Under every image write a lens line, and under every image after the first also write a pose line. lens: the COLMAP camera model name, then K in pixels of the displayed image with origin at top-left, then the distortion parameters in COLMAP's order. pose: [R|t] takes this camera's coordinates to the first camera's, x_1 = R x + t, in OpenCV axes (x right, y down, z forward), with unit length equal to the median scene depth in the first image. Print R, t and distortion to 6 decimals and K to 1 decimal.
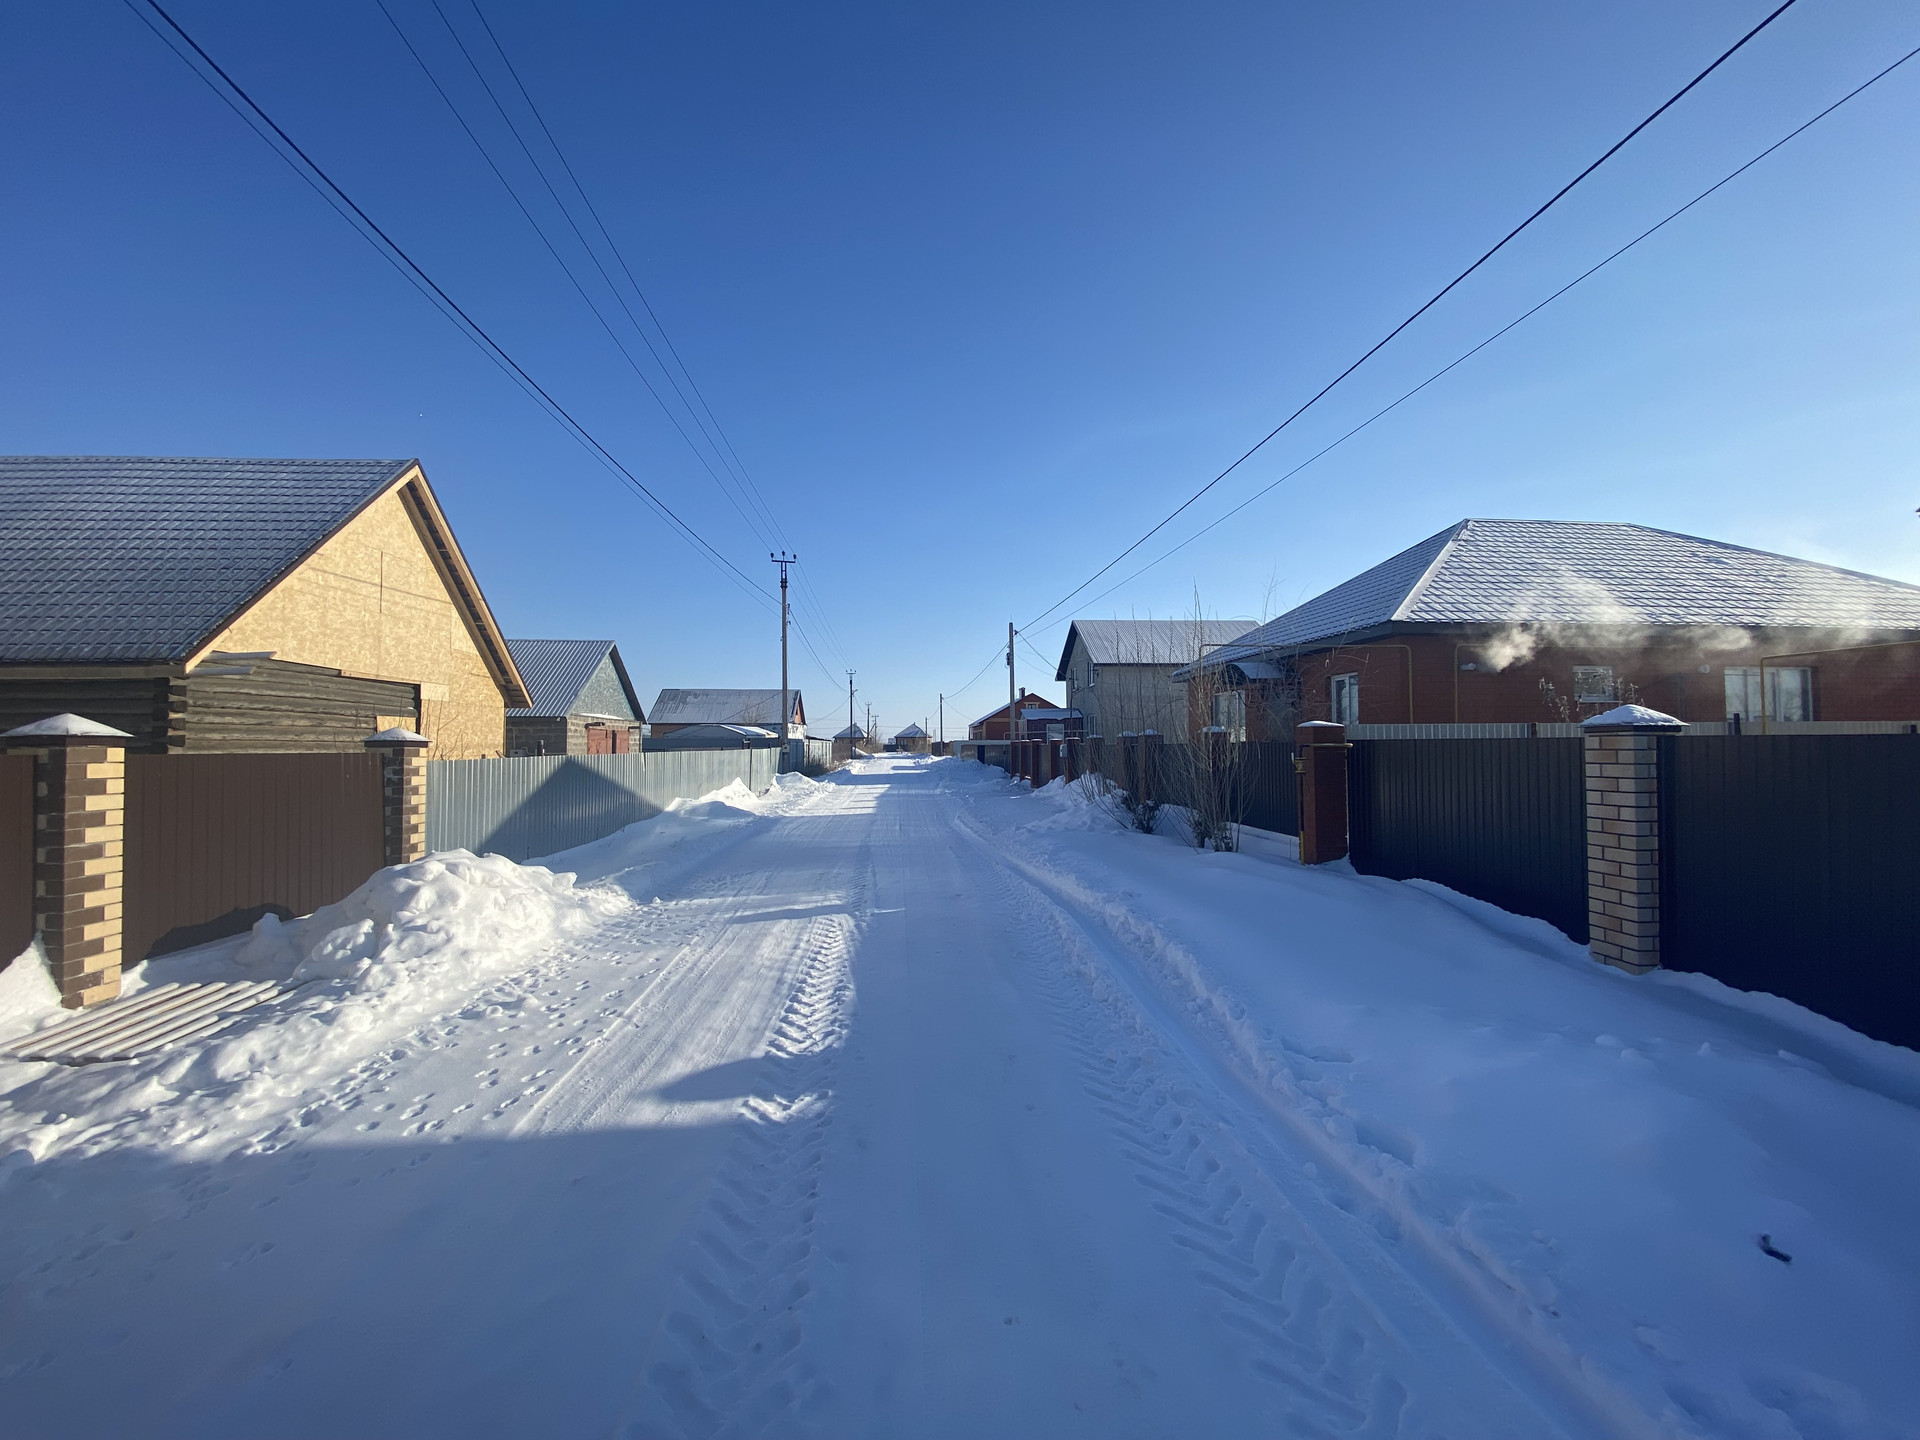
lens RADIAL K [[771.2, 0, 960.4], [0, 771.2, 717.3], [0, 0, 1]] dist [0.012717, -0.017115]
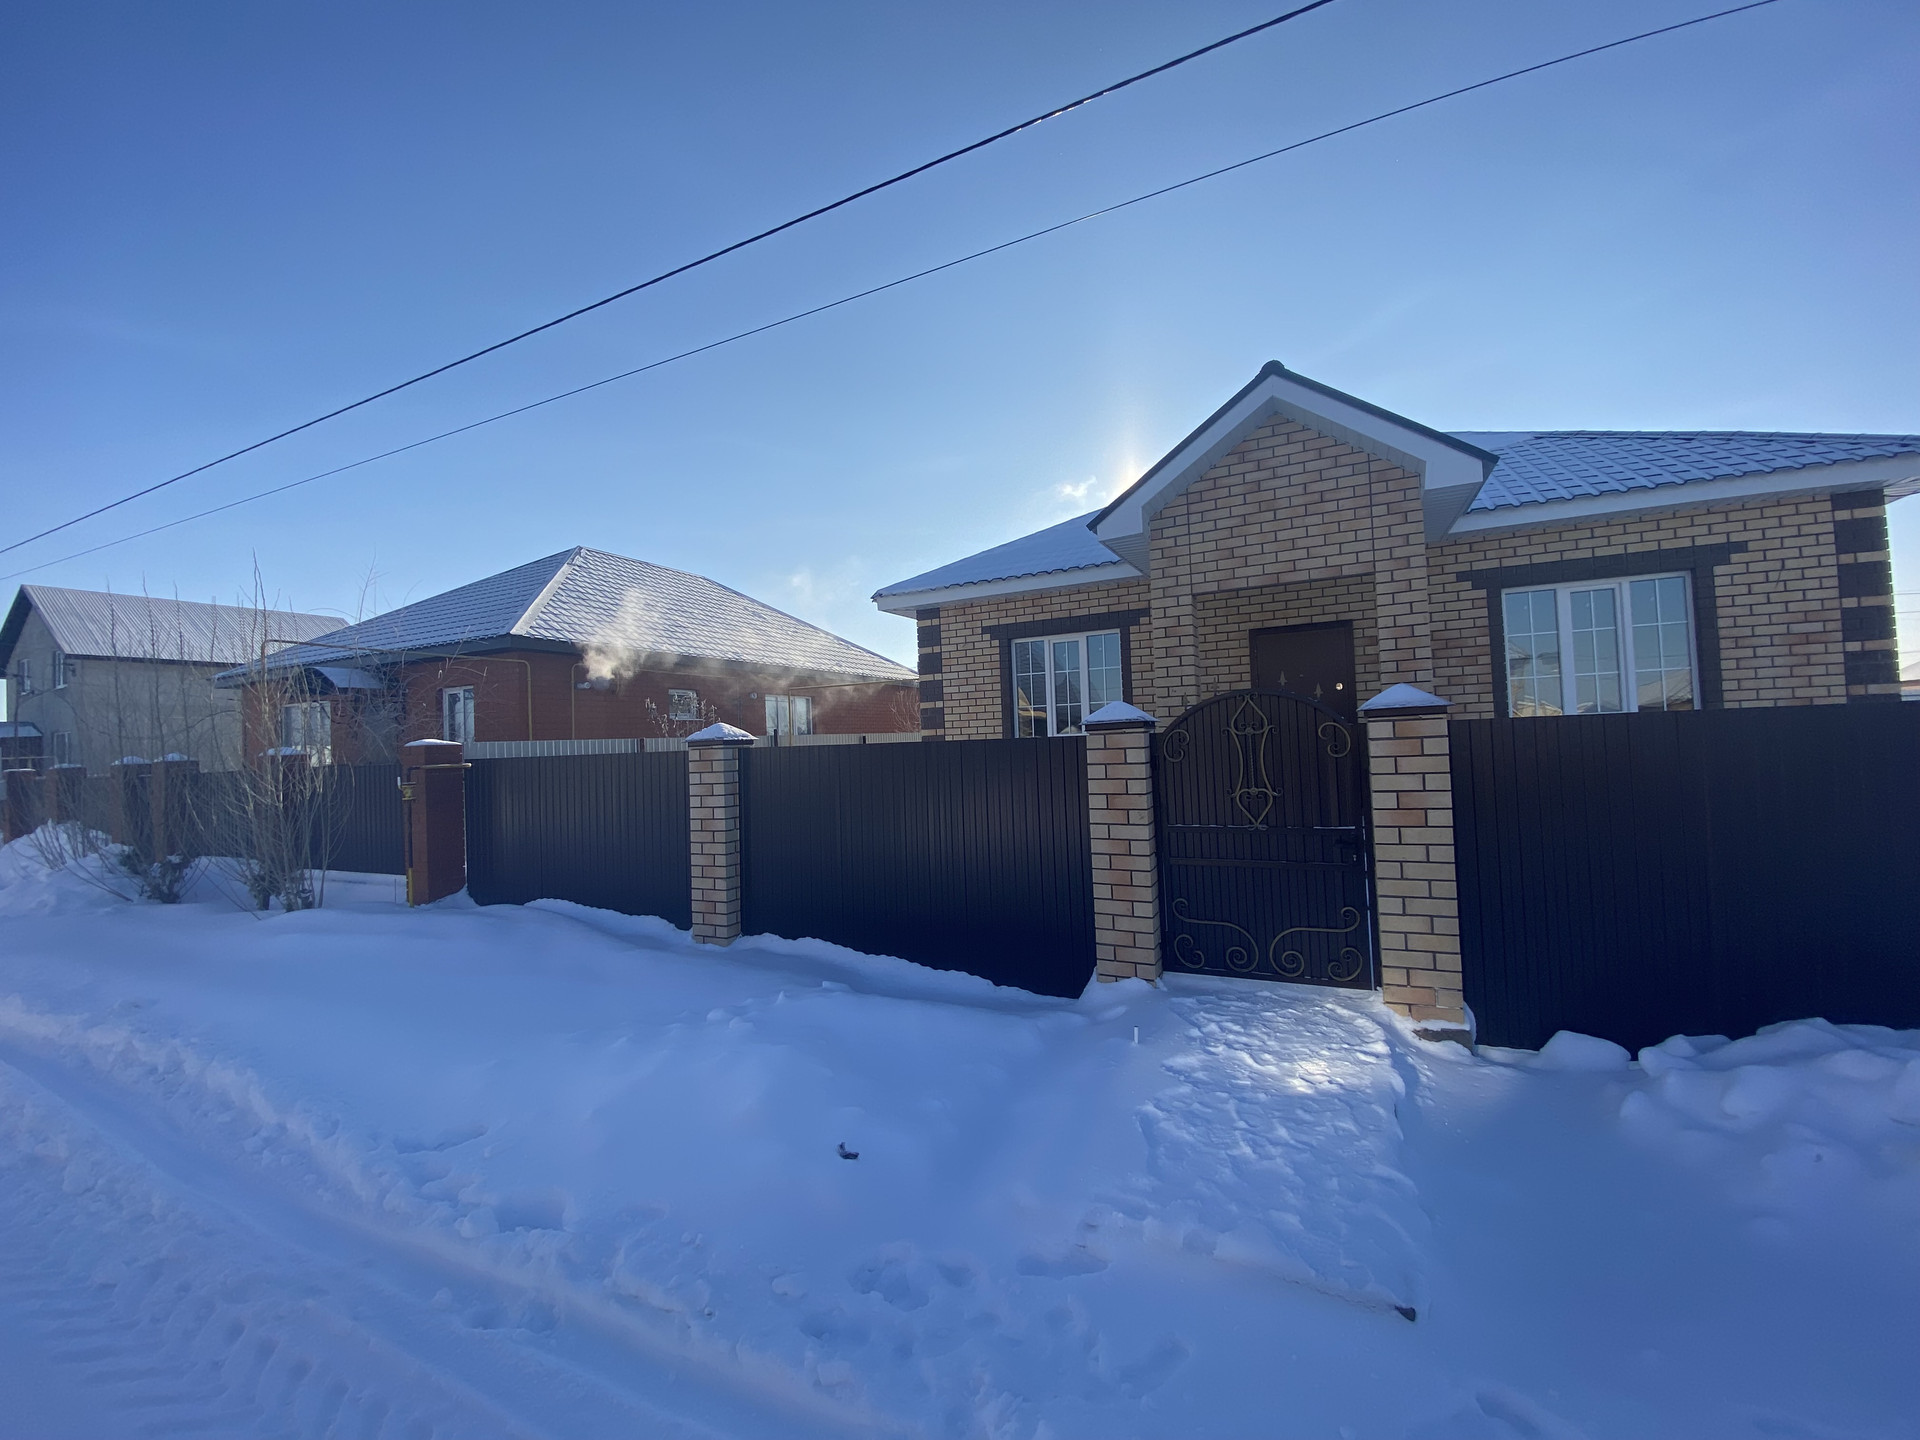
lens RADIAL K [[771.2, 0, 955.2], [0, 771.2, 725.6], [0, 0, 1]] dist [0.012717, -0.017115]
pose [[0.509748, 0.001534, 0.860322, 0.017867], [0.007475, 0.999953, -0.006212, -0.001846], [-0.860291, 0.009597, 0.509713, 0.063554]]
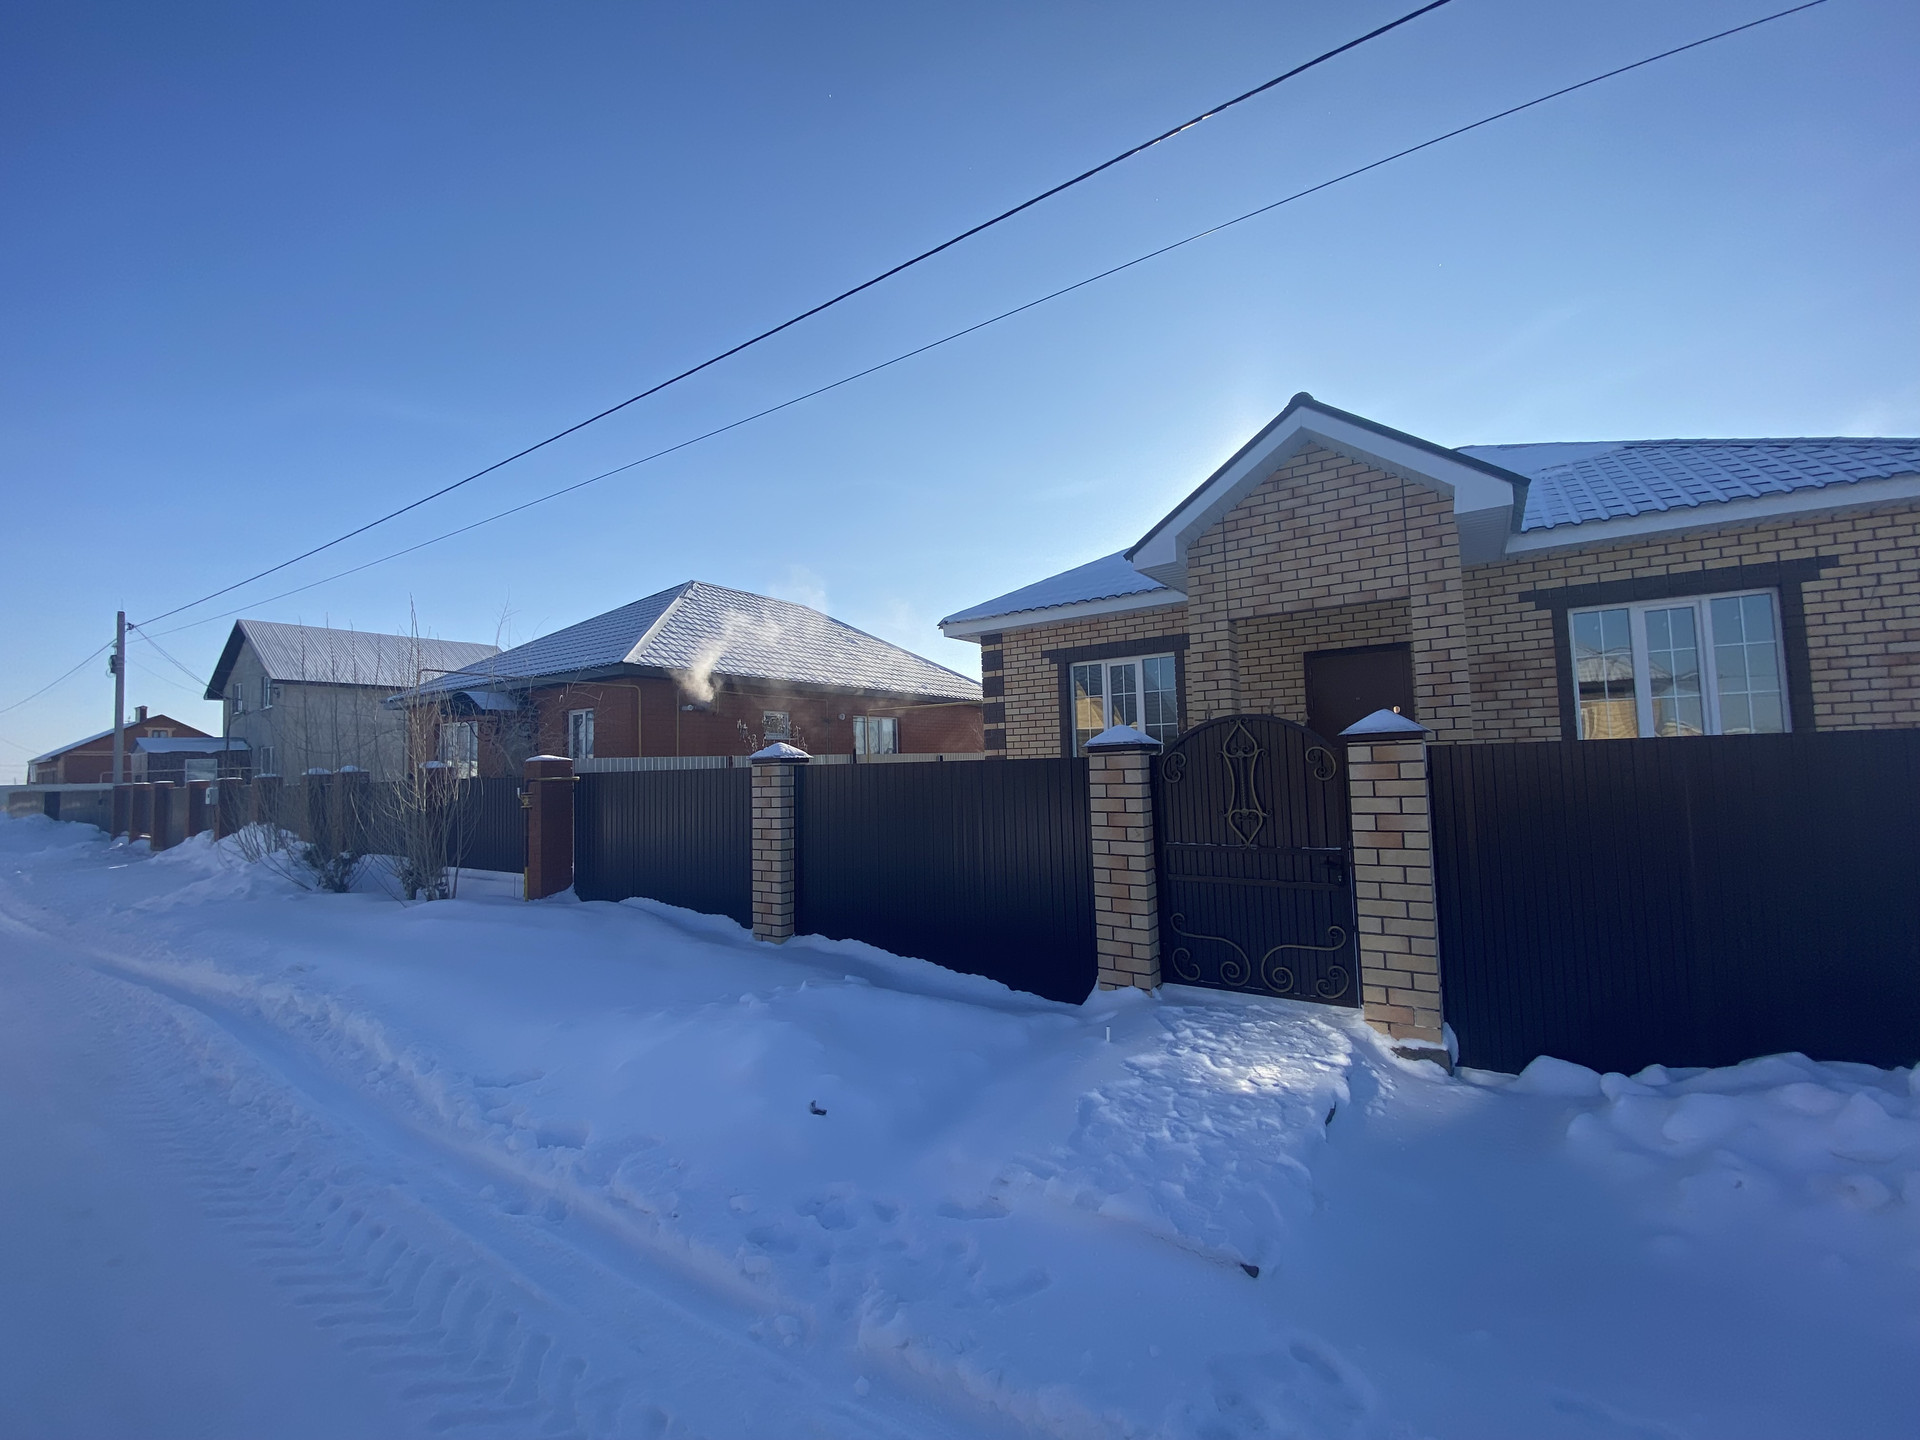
lens RADIAL K [[771.2, 0, 954.0], [0, 771.2, 725.5], [0, 0, 1]] dist [0.012717, -0.017115]
pose [[0.624583, 0.025788, 0.780533, 0.010747], [-0.000730, 0.999473, -0.032438, -0.002614], [-0.780958, 0.019690, 0.624273, -0.073204]]
